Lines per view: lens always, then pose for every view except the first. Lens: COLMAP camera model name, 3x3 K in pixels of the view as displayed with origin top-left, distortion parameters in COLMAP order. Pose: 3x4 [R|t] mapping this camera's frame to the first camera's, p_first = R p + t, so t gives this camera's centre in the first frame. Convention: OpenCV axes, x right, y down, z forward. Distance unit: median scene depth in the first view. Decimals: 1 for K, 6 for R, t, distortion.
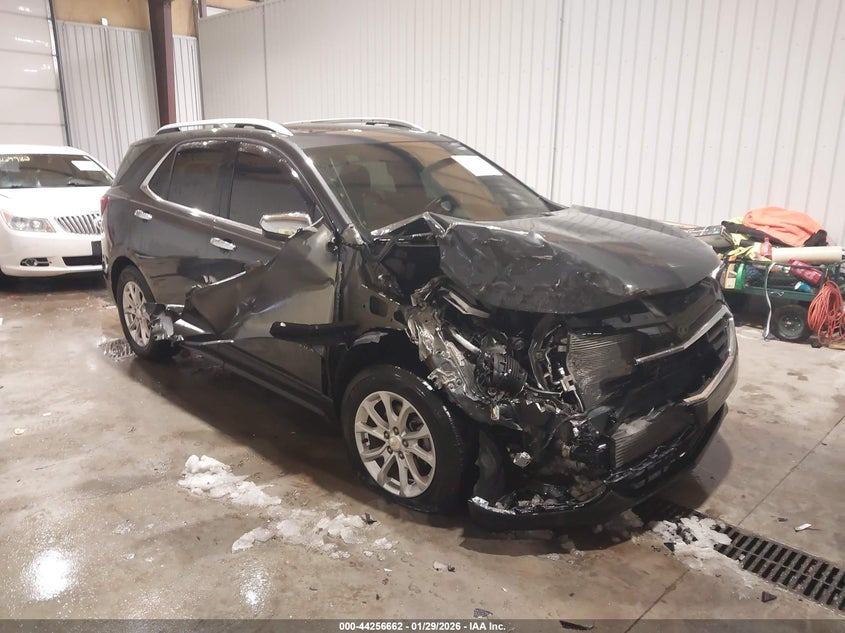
lens RADIAL K [[651.1, 0, 415.9], [0, 651.1, 317.3], [0, 0, 1]] dist [0.002768, -0.002417]
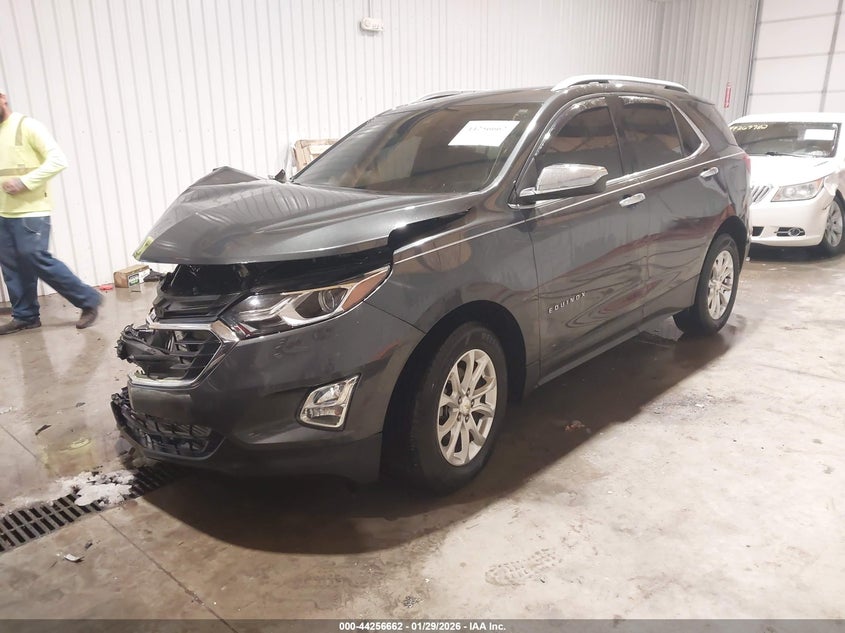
lens RADIAL K [[651.1, 0, 415.9], [0, 651.1, 317.3], [0, 0, 1]] dist [0.002768, -0.002417]
pose [[0.064689, 0.278950, -0.958124, 0.413570], [-0.233495, 0.937713, 0.257242, -0.093887], [0.970204, 0.207077, 0.125793, 0.385780]]
